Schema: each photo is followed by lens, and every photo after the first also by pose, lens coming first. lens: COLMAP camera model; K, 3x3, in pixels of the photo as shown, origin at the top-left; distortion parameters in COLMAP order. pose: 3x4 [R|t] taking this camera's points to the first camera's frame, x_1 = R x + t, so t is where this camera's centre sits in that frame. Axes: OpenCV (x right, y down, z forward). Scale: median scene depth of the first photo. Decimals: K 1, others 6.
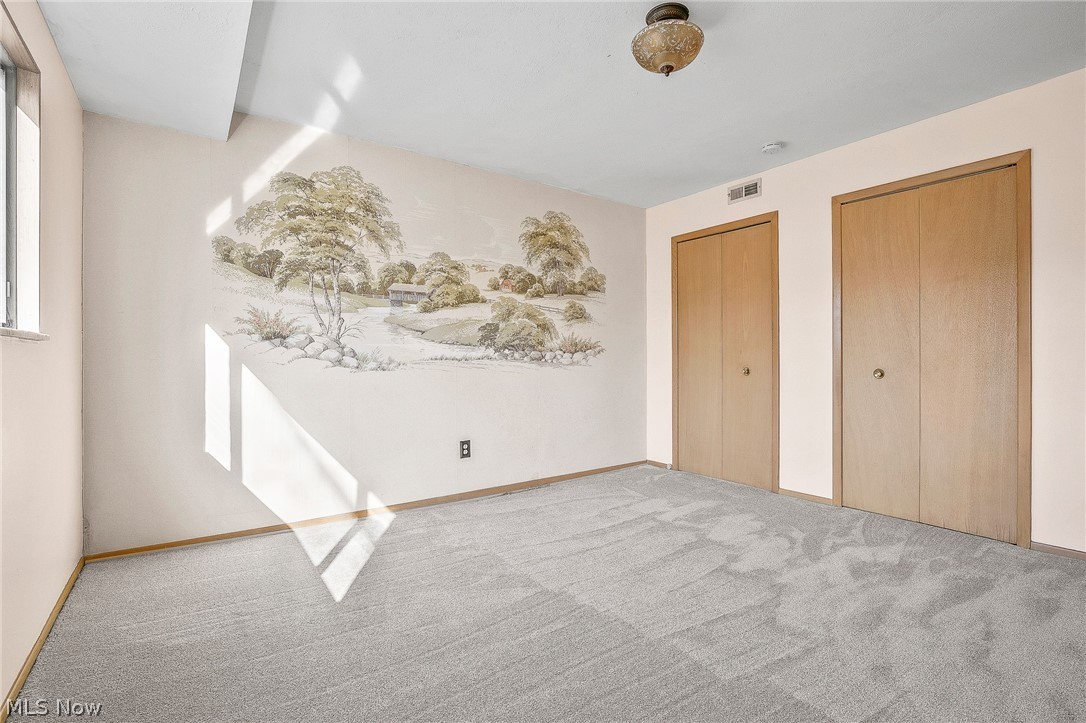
lens RADIAL K [[501.3, 0, 546.1], [0, 501.3, 360.6], [0, 0, 1]] dist [-0.015970, 0.003609]
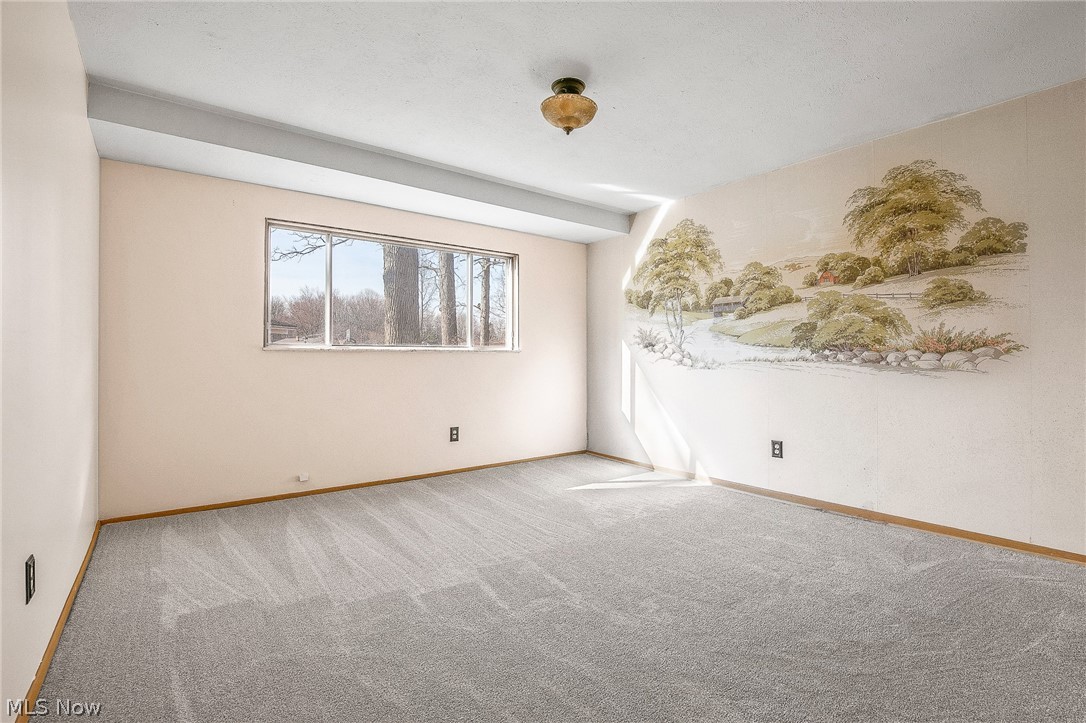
lens RADIAL K [[501.3, 0, 546.5], [0, 501.3, 358.9], [0, 0, 1]] dist [-0.015970, 0.003609]
pose [[0.038111, 0.005855, -0.999256, 0.857616], [-0.003332, 0.999978, 0.005732, -0.010815], [0.999268, 0.003112, 0.038129, 0.506427]]
